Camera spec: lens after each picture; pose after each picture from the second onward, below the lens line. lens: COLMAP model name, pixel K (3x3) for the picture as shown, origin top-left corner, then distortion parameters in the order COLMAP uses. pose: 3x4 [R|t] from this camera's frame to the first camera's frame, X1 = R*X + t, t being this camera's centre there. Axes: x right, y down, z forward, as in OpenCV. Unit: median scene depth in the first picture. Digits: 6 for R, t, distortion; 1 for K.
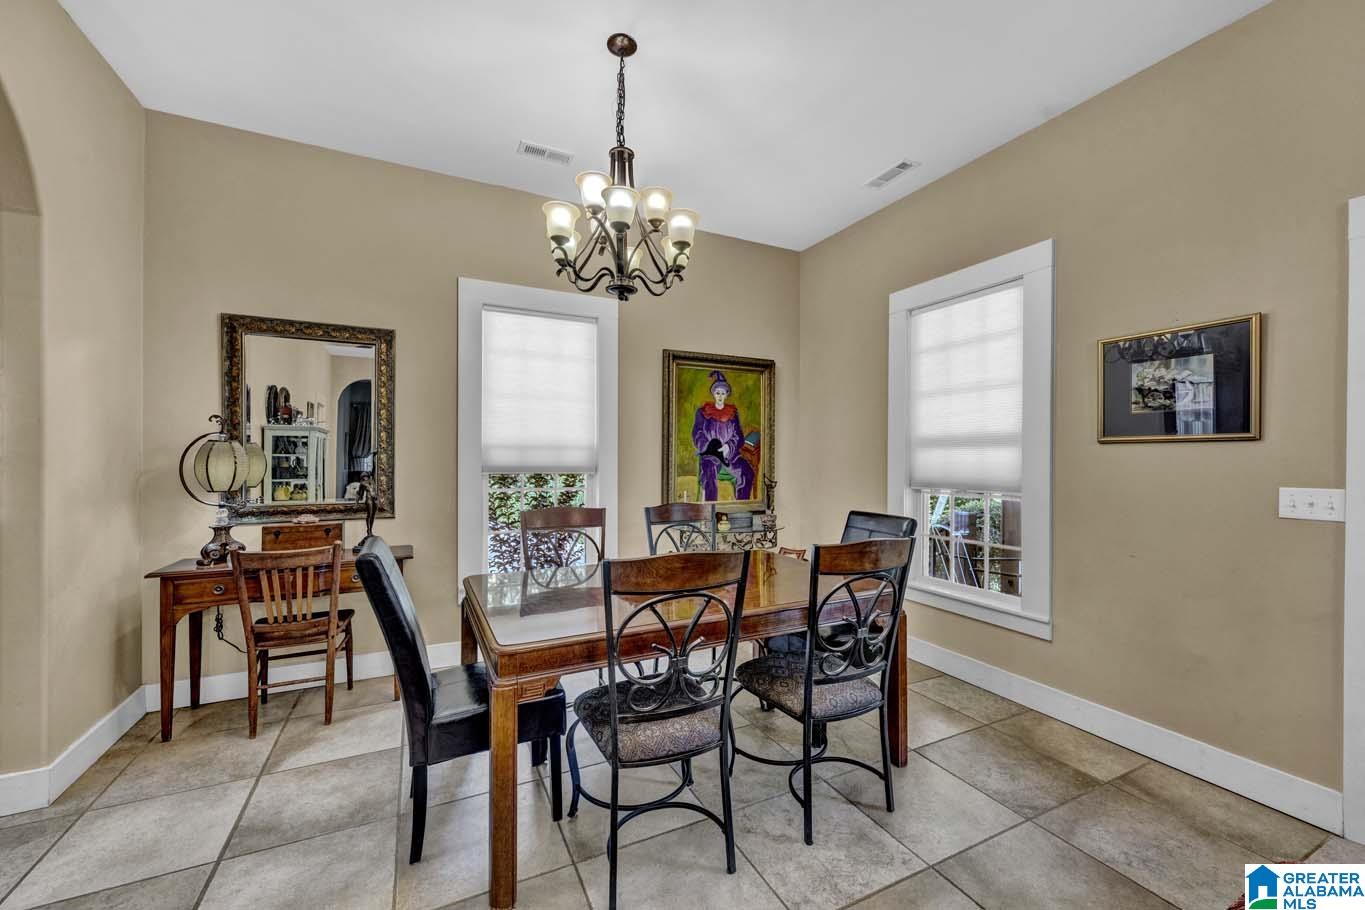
lens RADIAL K [[539.1, 0, 680.6], [0, 539.1, 460.3], [0, 0, 1]] dist [0.003985, 0.000127]
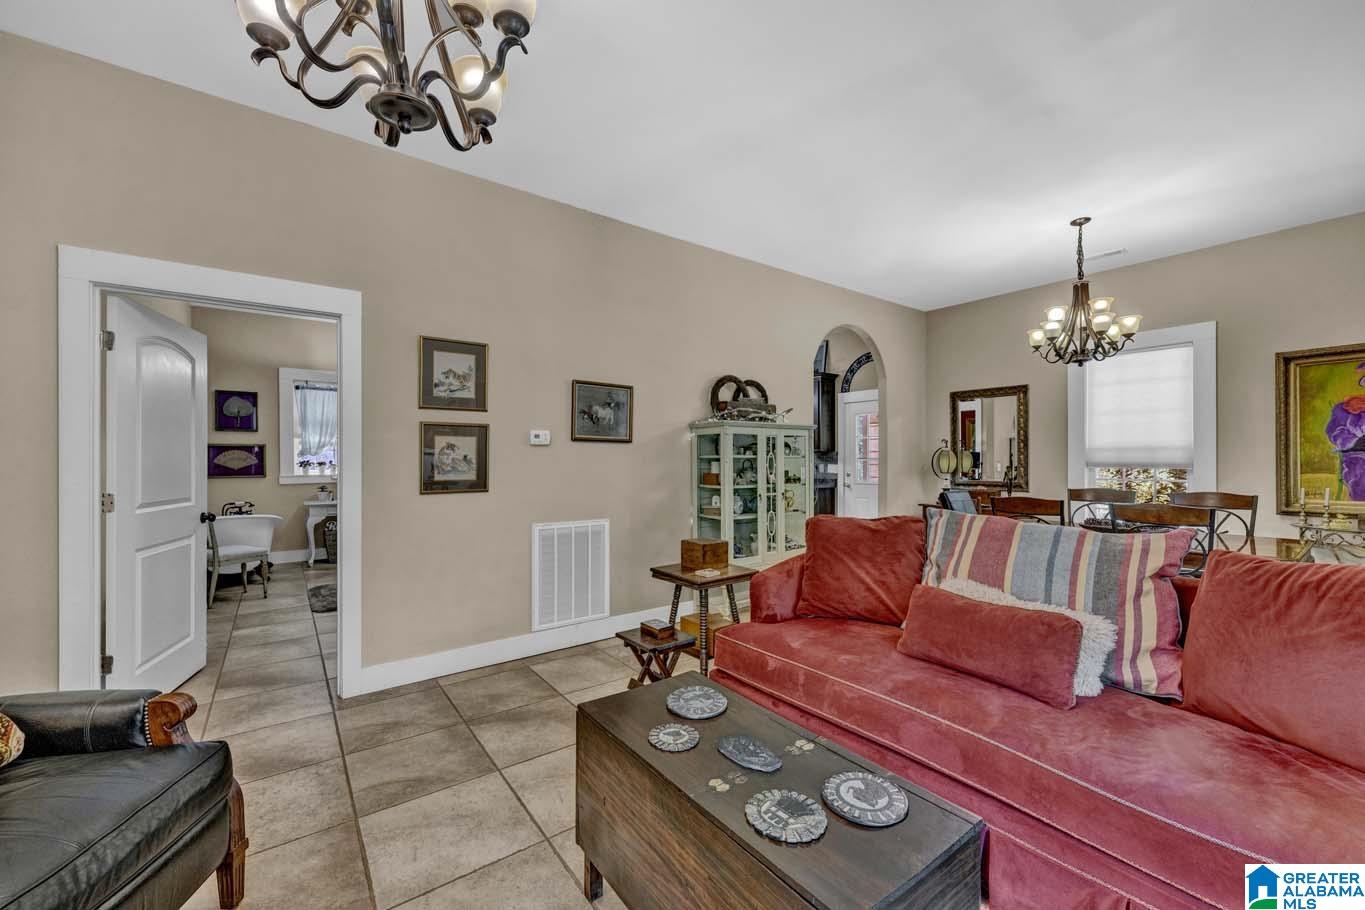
lens RADIAL K [[539.1, 0, 679.1], [0, 539.1, 461.4], [0, 0, 1]] dist [0.003985, 0.000127]
pose [[0.183763, -0.004767, -0.982959, 0.816673], [-0.009090, 0.999937, -0.006548, 0.025099], [0.982929, 0.010138, 0.183708, -0.359222]]
